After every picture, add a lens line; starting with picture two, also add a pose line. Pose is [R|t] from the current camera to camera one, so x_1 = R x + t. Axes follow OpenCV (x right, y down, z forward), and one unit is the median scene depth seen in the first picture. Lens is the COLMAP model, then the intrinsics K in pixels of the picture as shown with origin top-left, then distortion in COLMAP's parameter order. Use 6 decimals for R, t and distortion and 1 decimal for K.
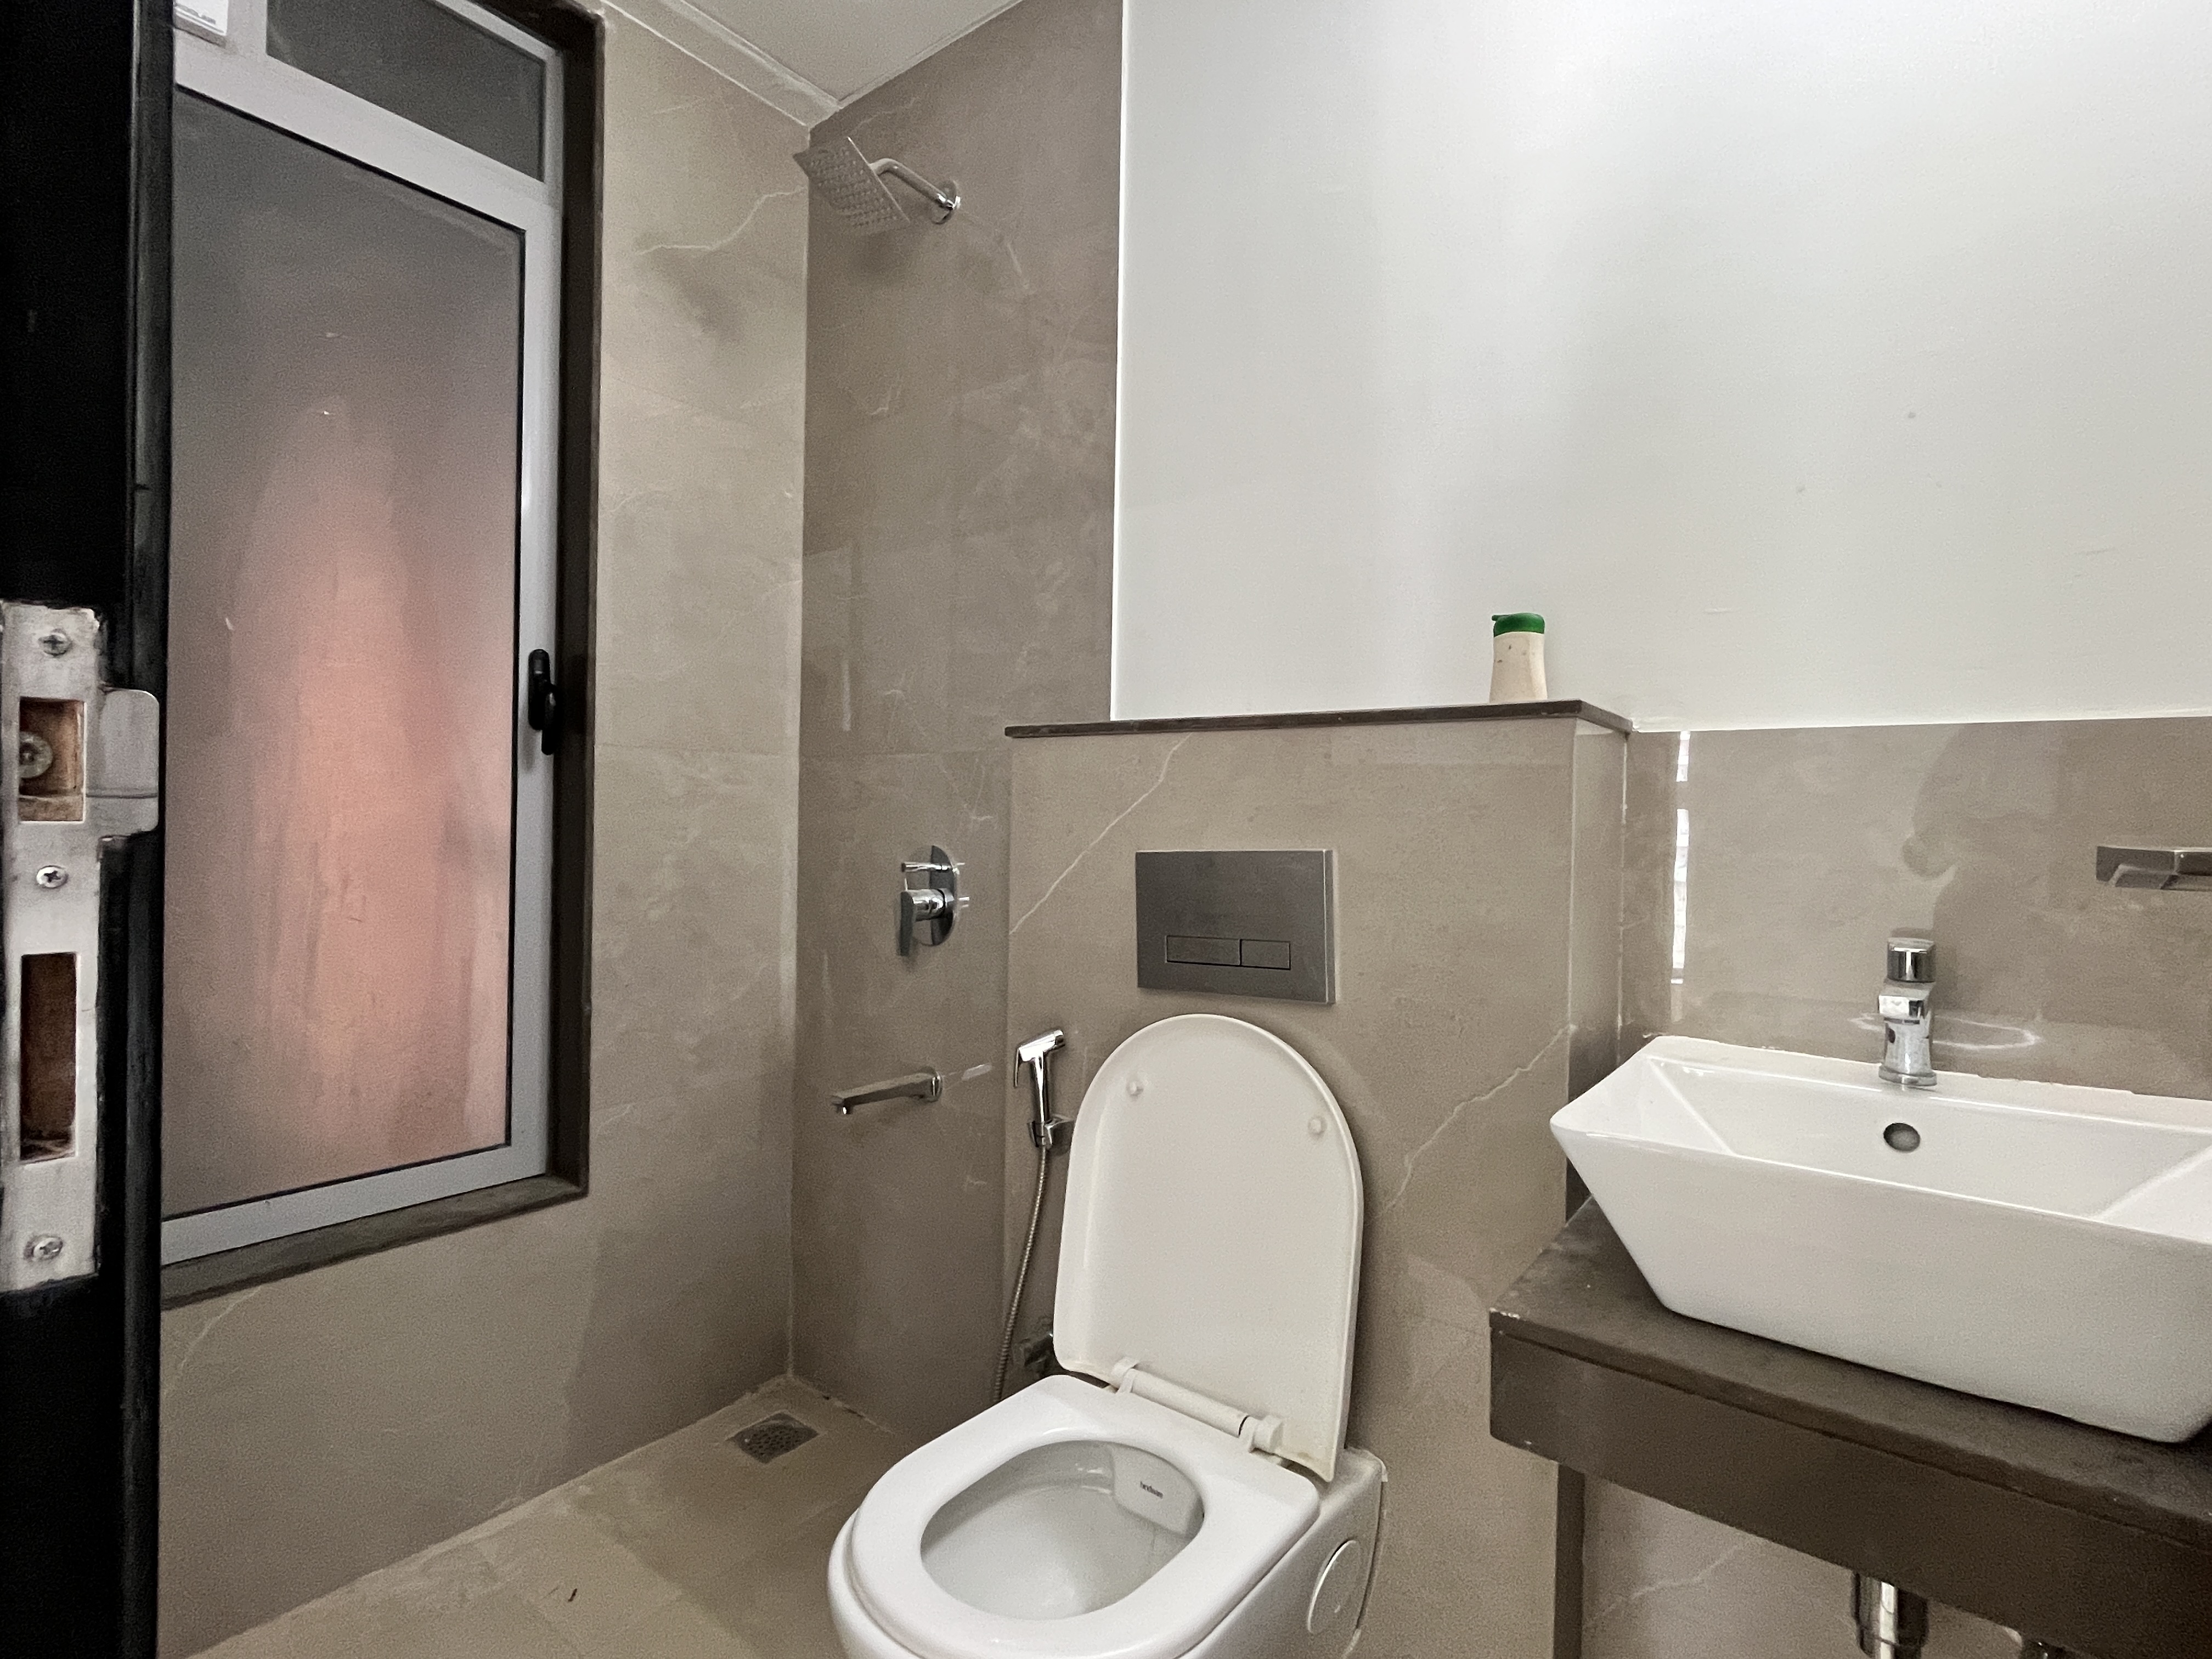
lens RADIAL K [[1048.1, 0, 1106.8], [0, 1048.1, 822.0], [0, 0, 1]] dist [-0.006725, -0.000602]
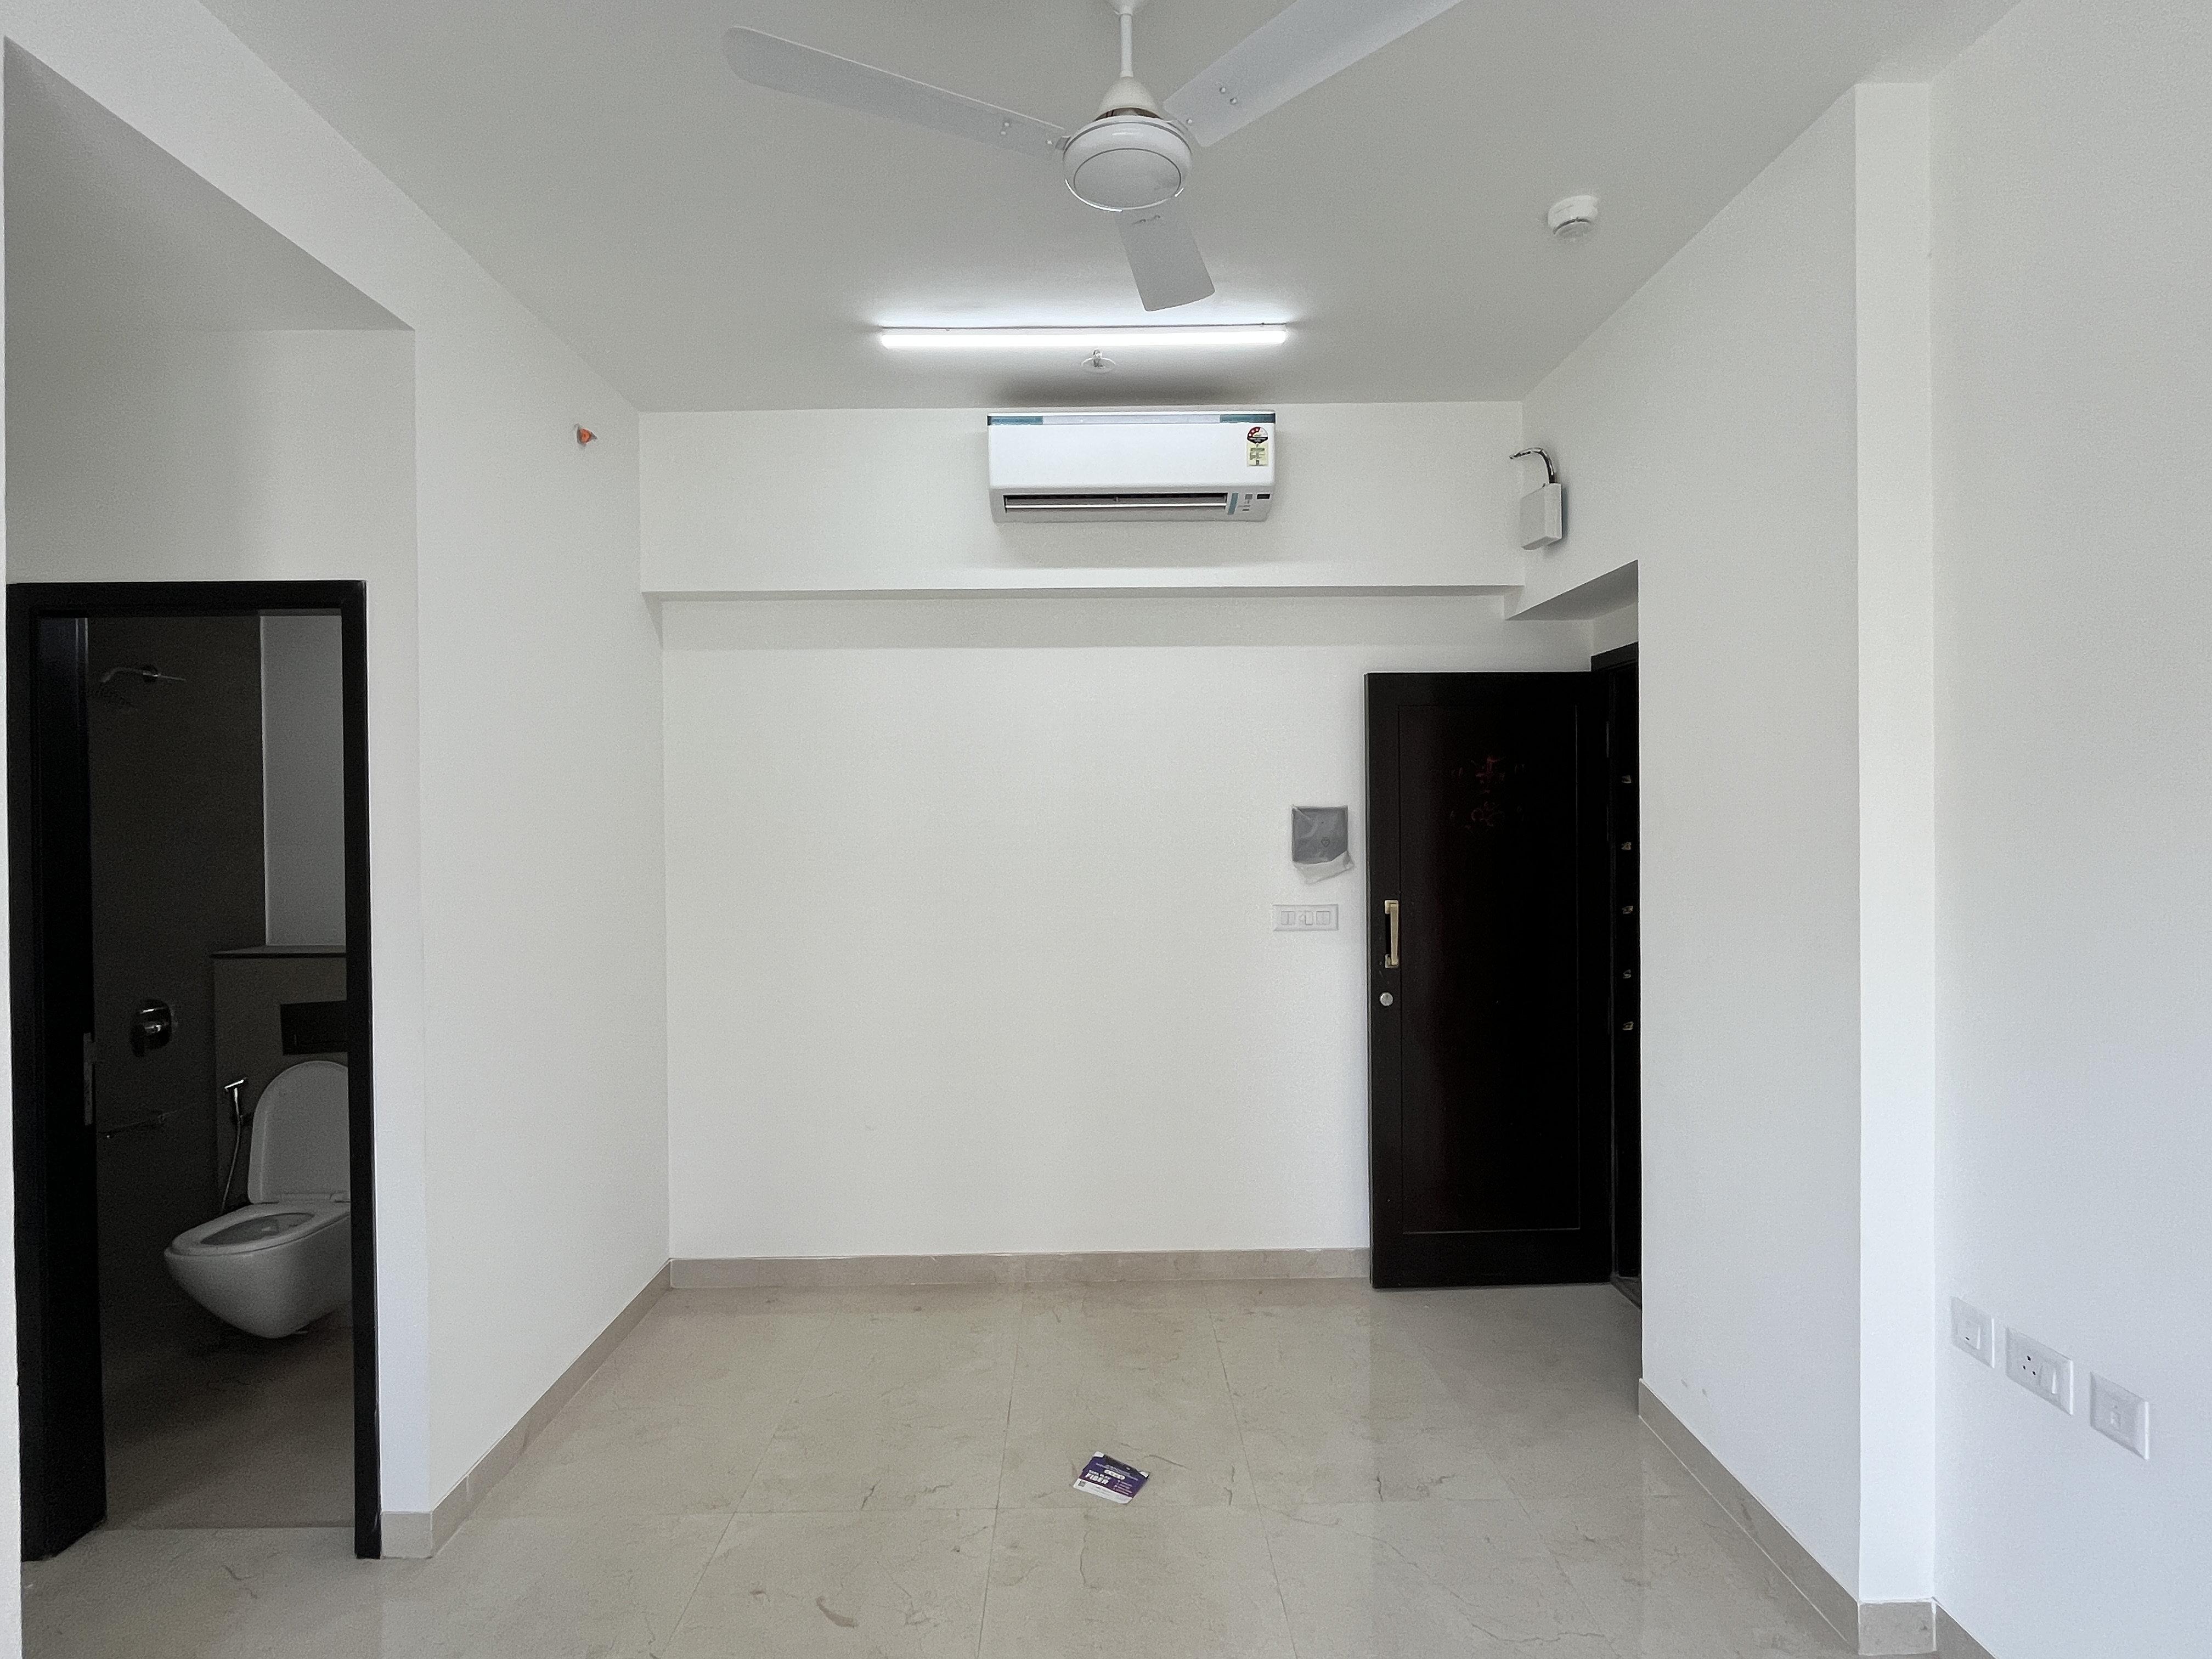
lens RADIAL K [[1048.1, 0, 1108.8], [0, 1048.1, 830.3], [0, 0, 1]] dist [-0.006725, -0.000602]
pose [[0.787478, -0.031111, 0.615557, 0.072921], [0.031964, 0.999443, 0.009622, -0.386147], [-0.615513, 0.012099, 0.788034, -2.471071]]
